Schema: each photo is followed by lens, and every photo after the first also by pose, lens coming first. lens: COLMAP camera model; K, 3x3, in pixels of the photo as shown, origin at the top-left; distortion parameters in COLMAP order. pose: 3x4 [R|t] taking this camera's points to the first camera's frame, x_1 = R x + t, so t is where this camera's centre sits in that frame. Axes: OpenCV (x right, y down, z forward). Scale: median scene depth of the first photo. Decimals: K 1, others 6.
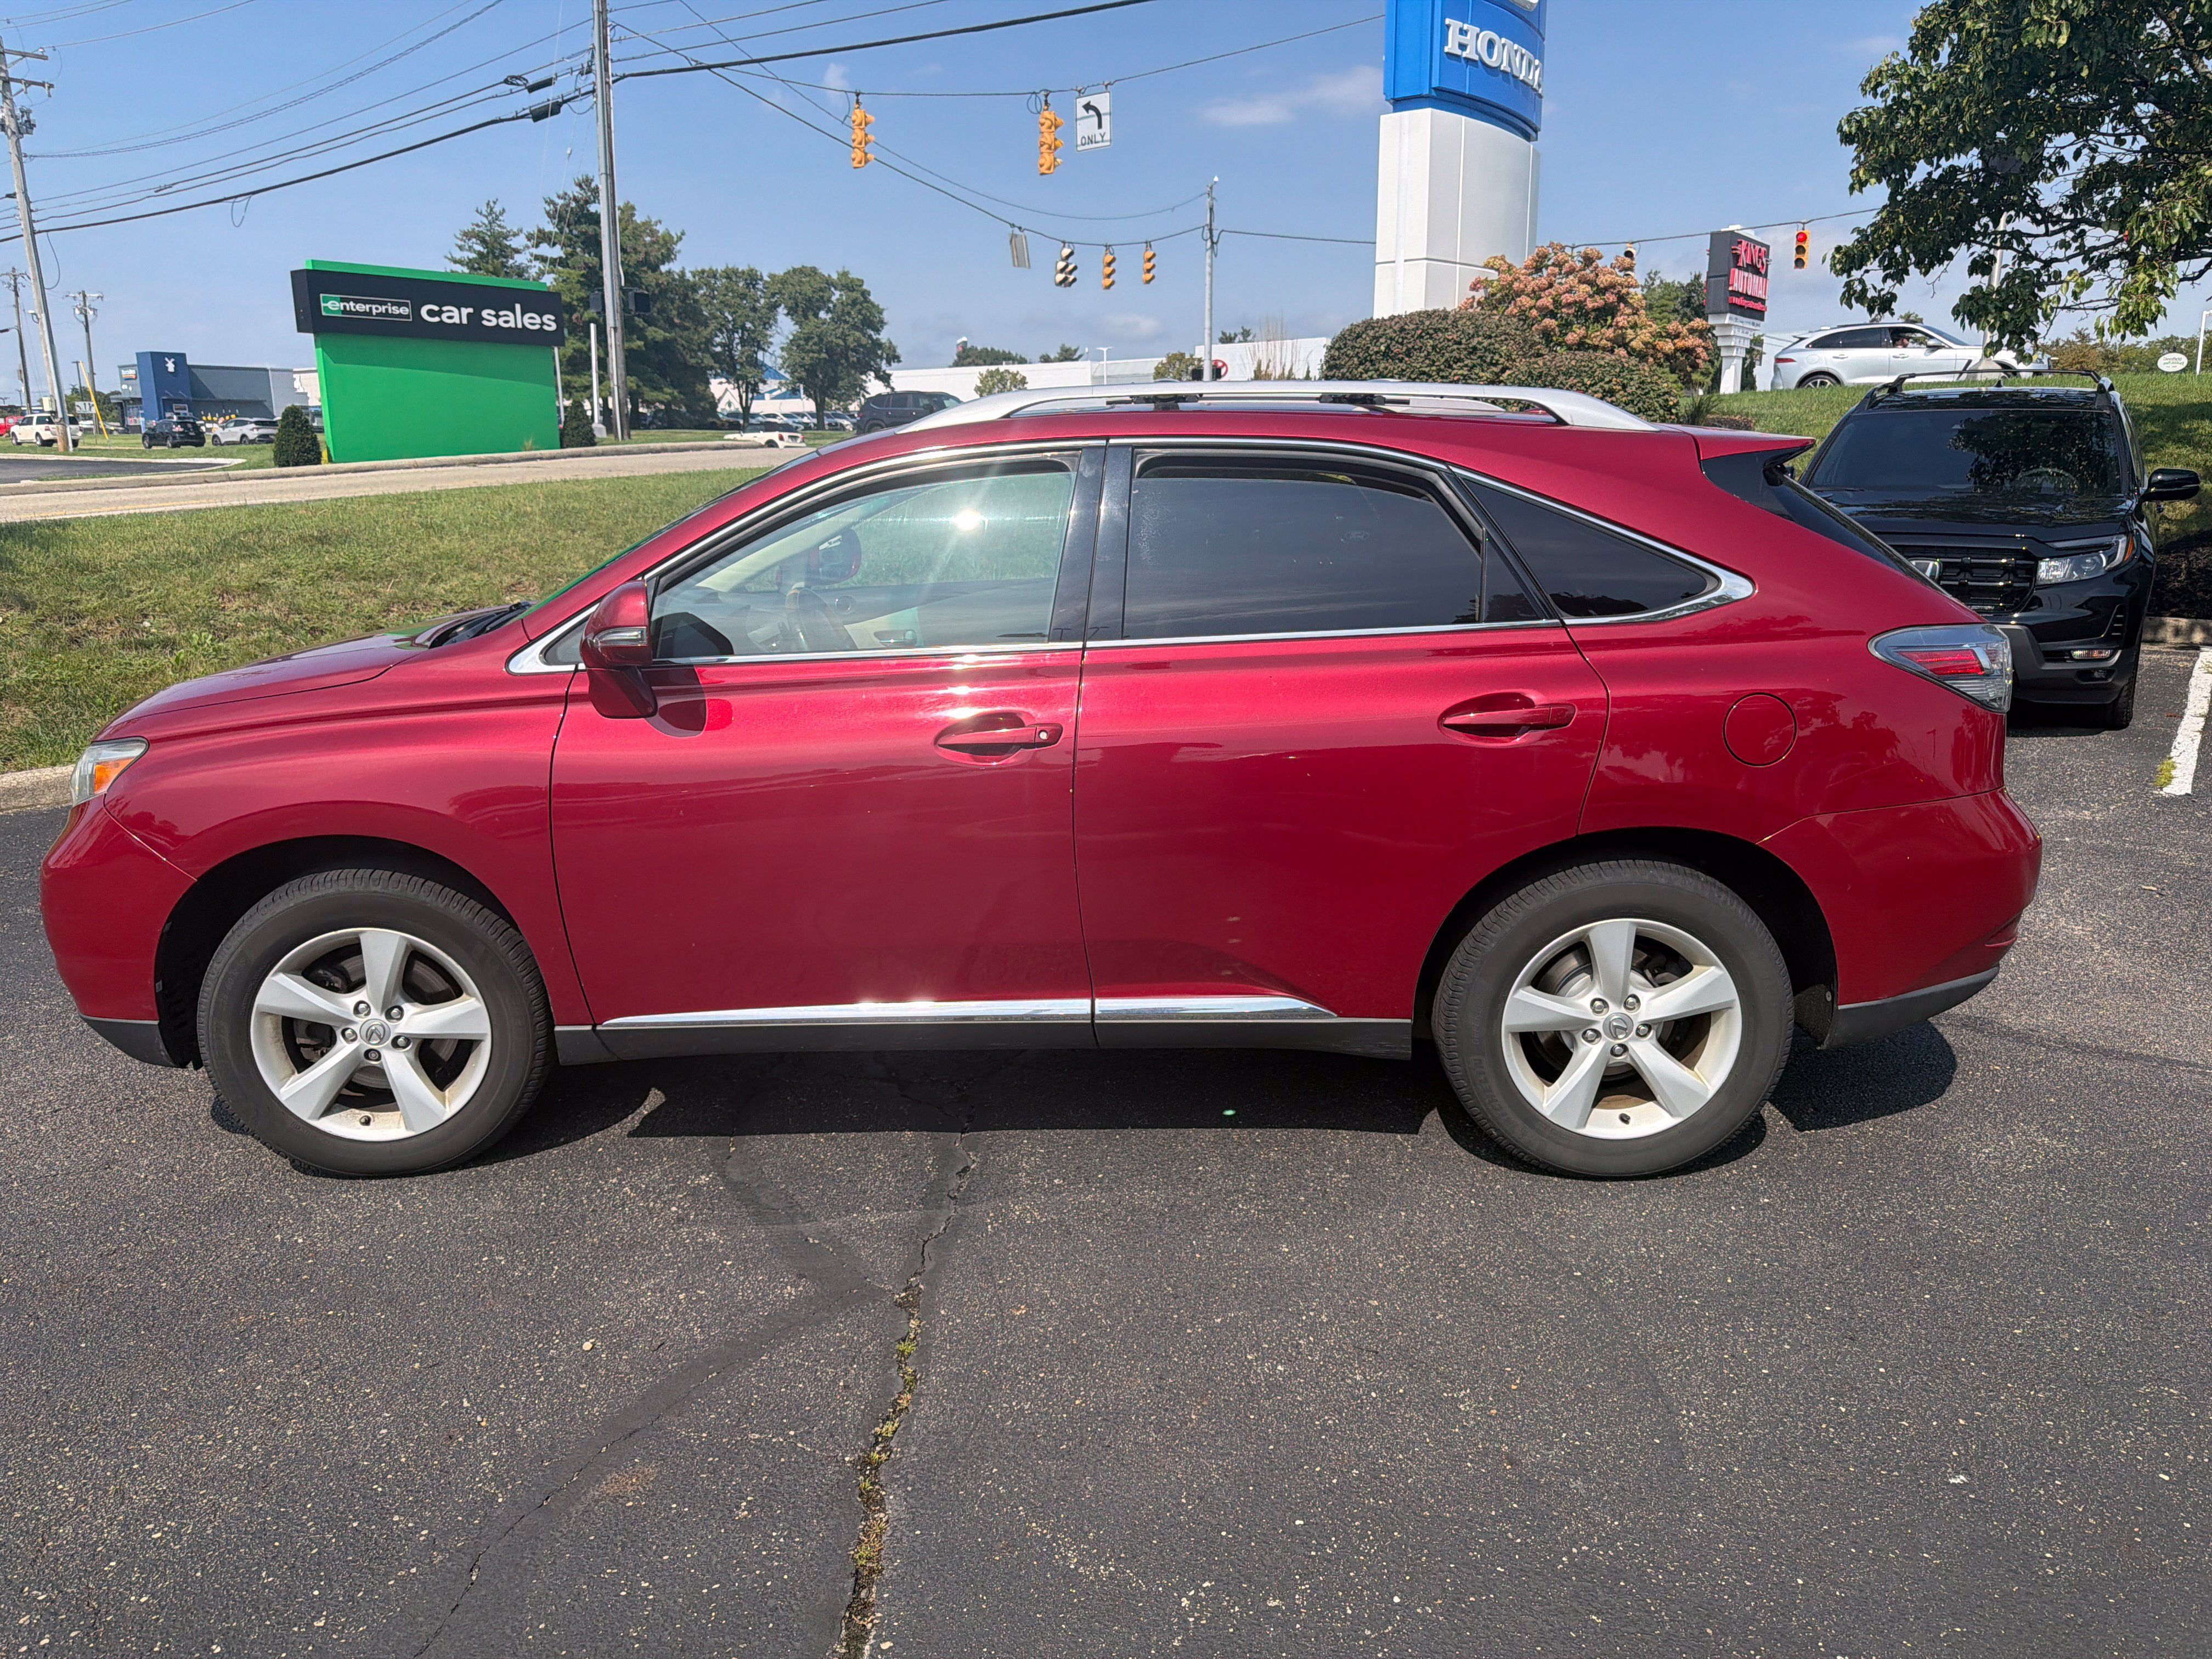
lens RADIAL K [[1553.3, 0, 1093.2], [0, 1553.3, 818.2], [0, 0, 1]] dist [0.034948, -0.041836]
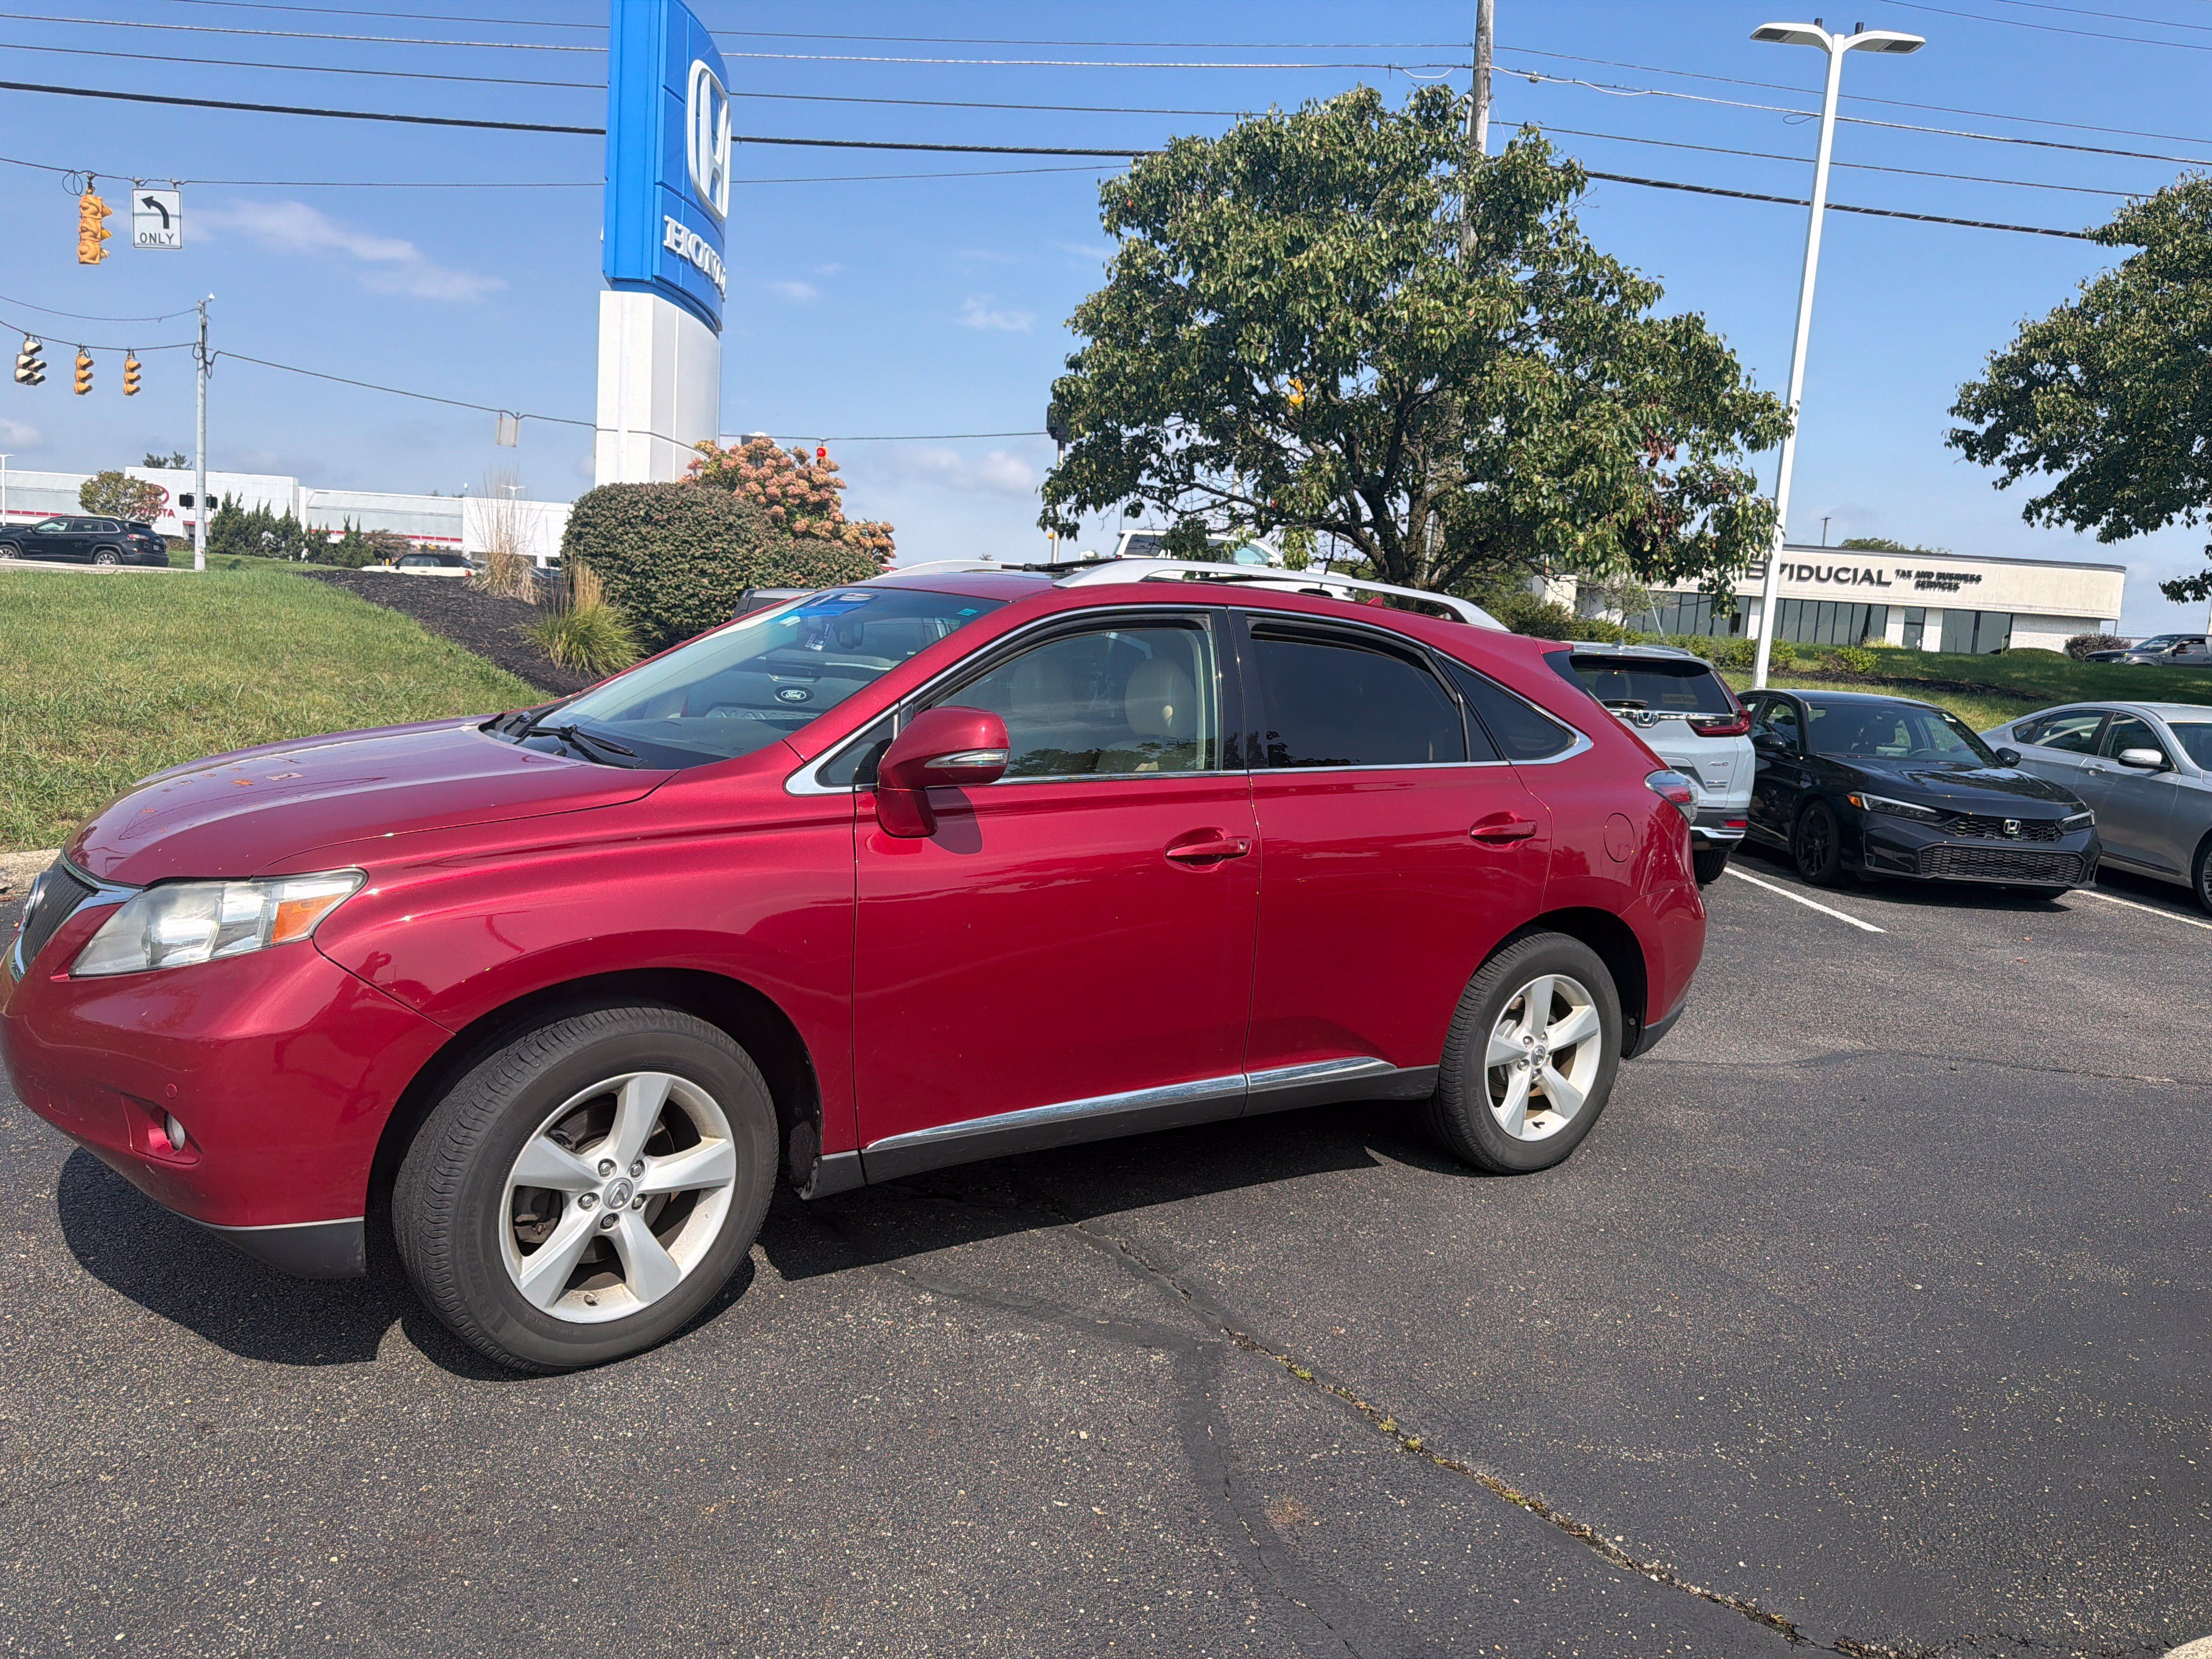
lens RADIAL K [[1553.3, 0, 1080.5], [0, 1553.3, 819.7], [0, 0, 1]] dist [0.034948, -0.041836]
pose [[0.811465, -0.001986, 0.584398, -0.671526], [0.062828, 0.994495, -0.083861, 0.013868], [-0.581014, 0.104767, 0.807122, 0.089376]]
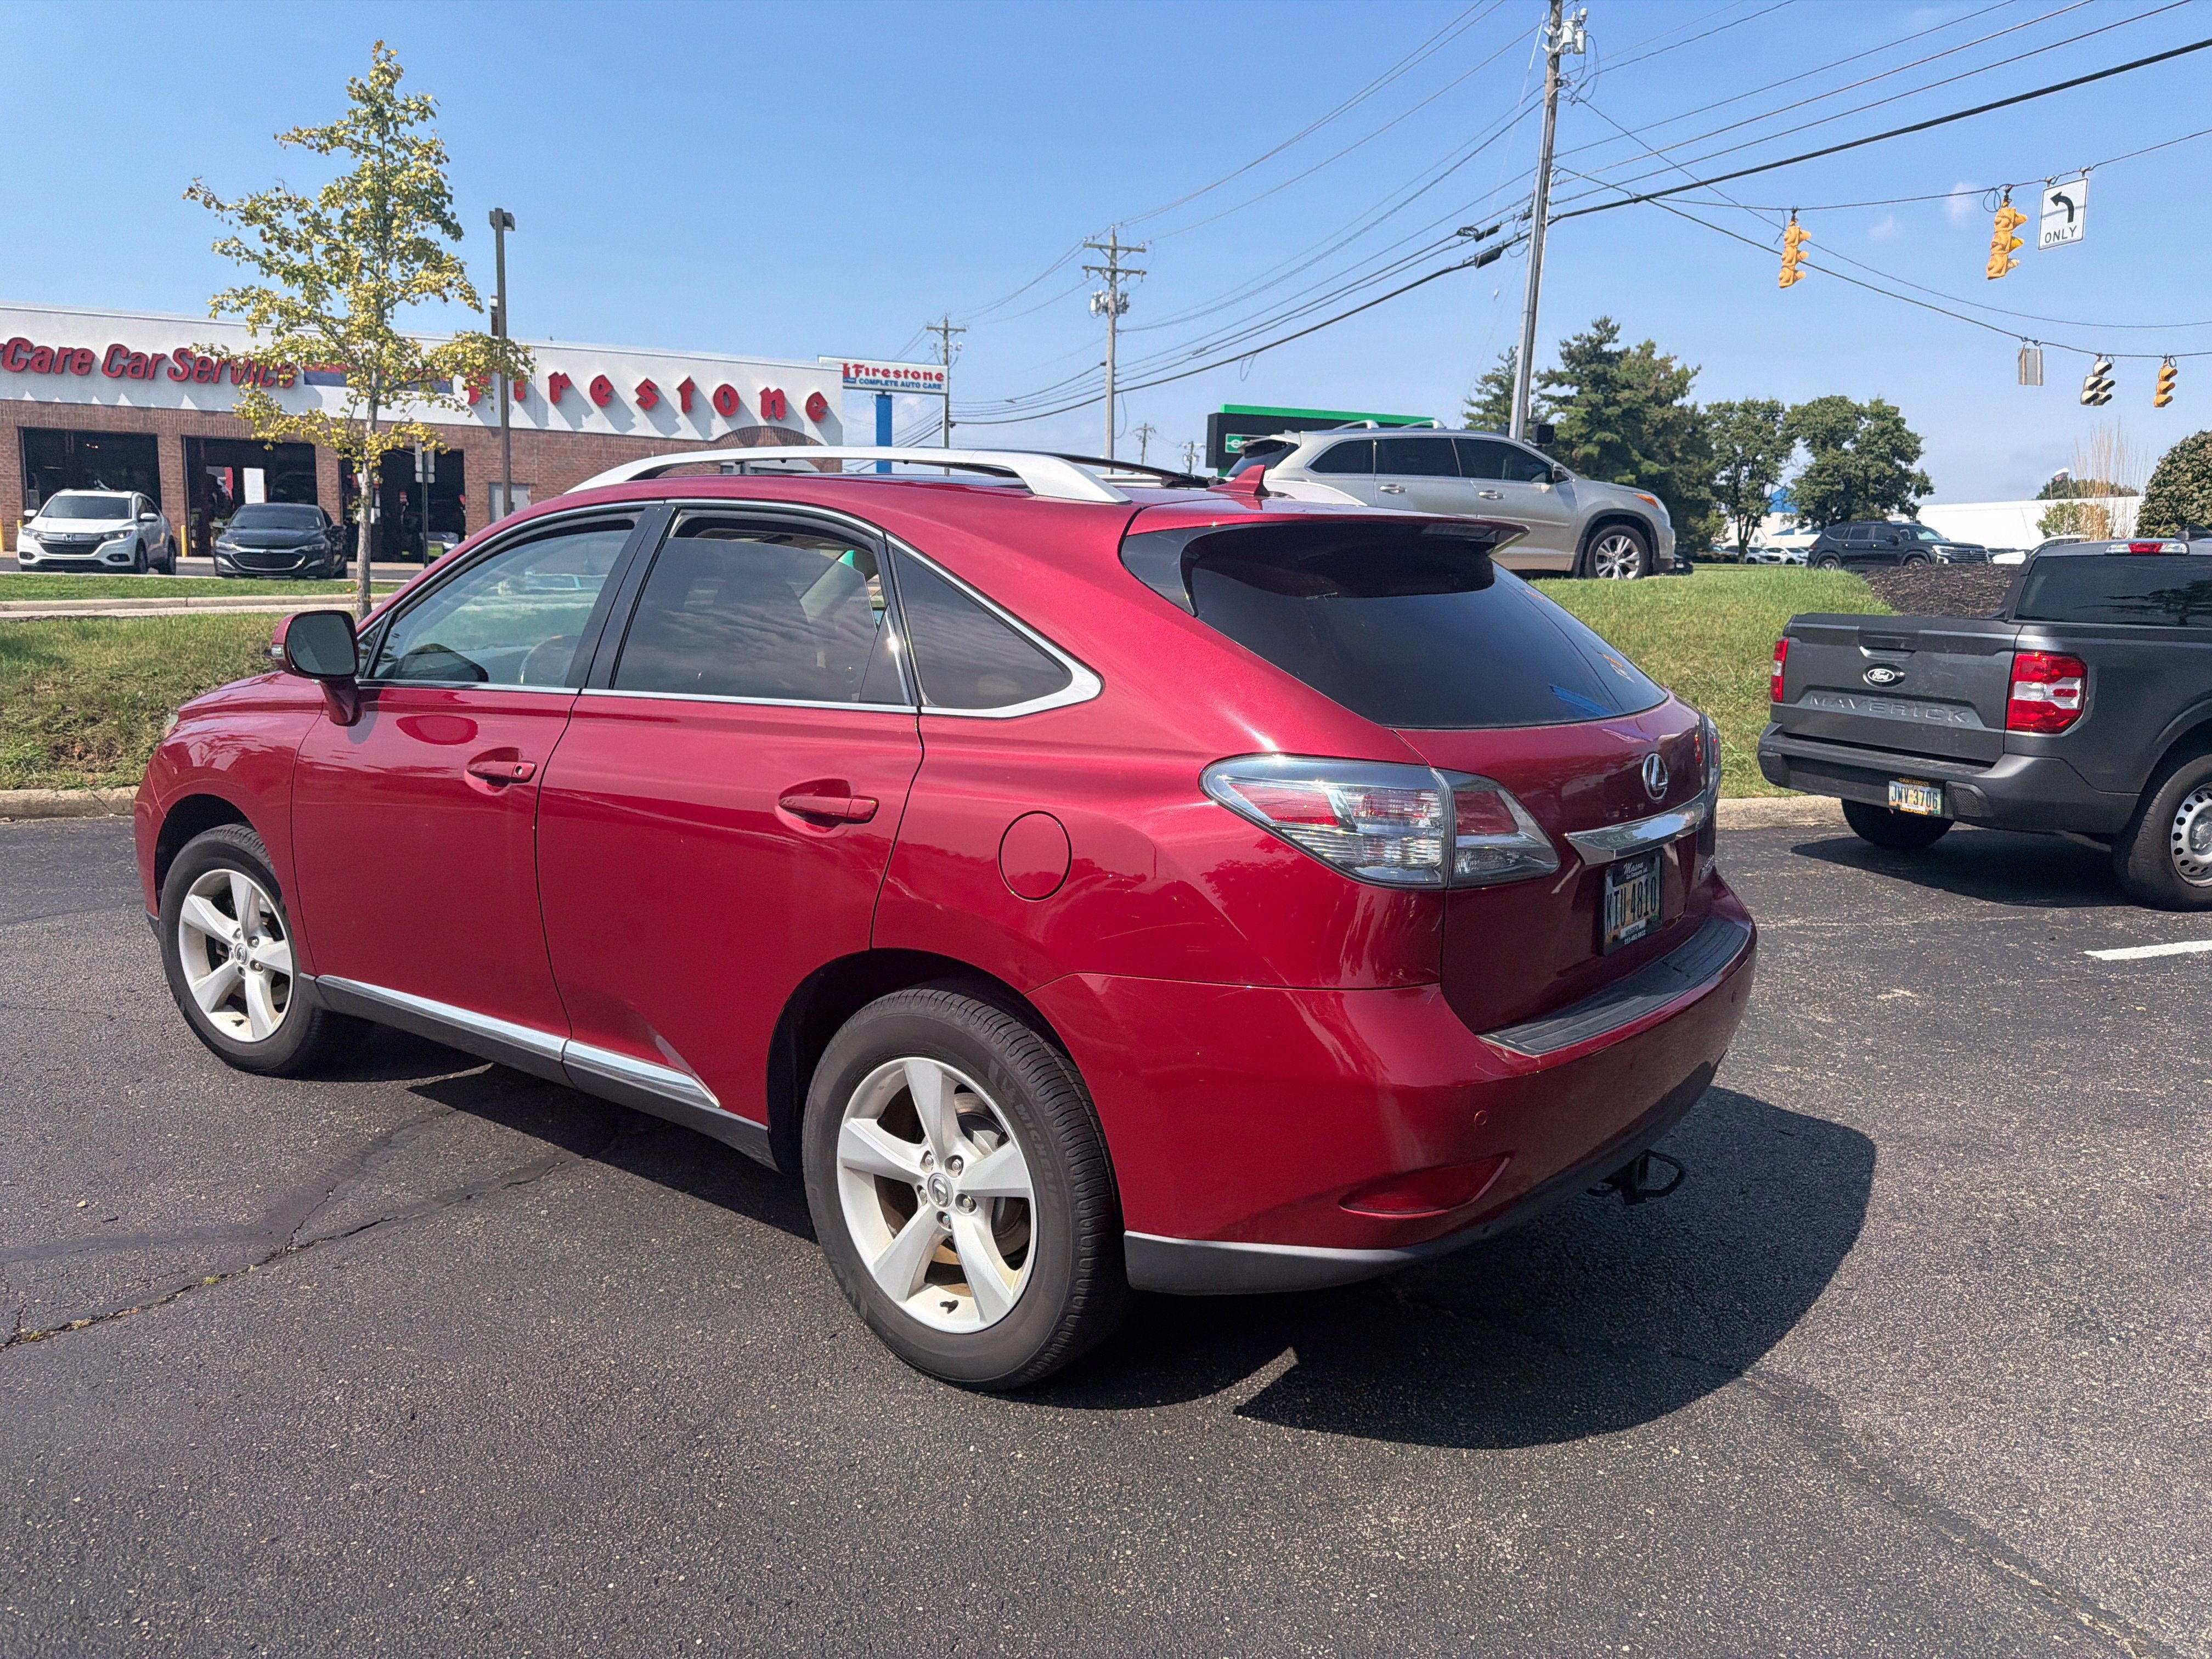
lens RADIAL K [[1553.3, 0, 1102.2], [0, 1553.3, 824.8], [0, 0, 1]] dist [0.034948, -0.041836]
pose [[0.812849, 0.122848, -0.569372, 0.730569], [-0.166633, 0.985697, -0.025215, -0.046440], [0.558130, 0.115372, 0.821693, 0.285892]]
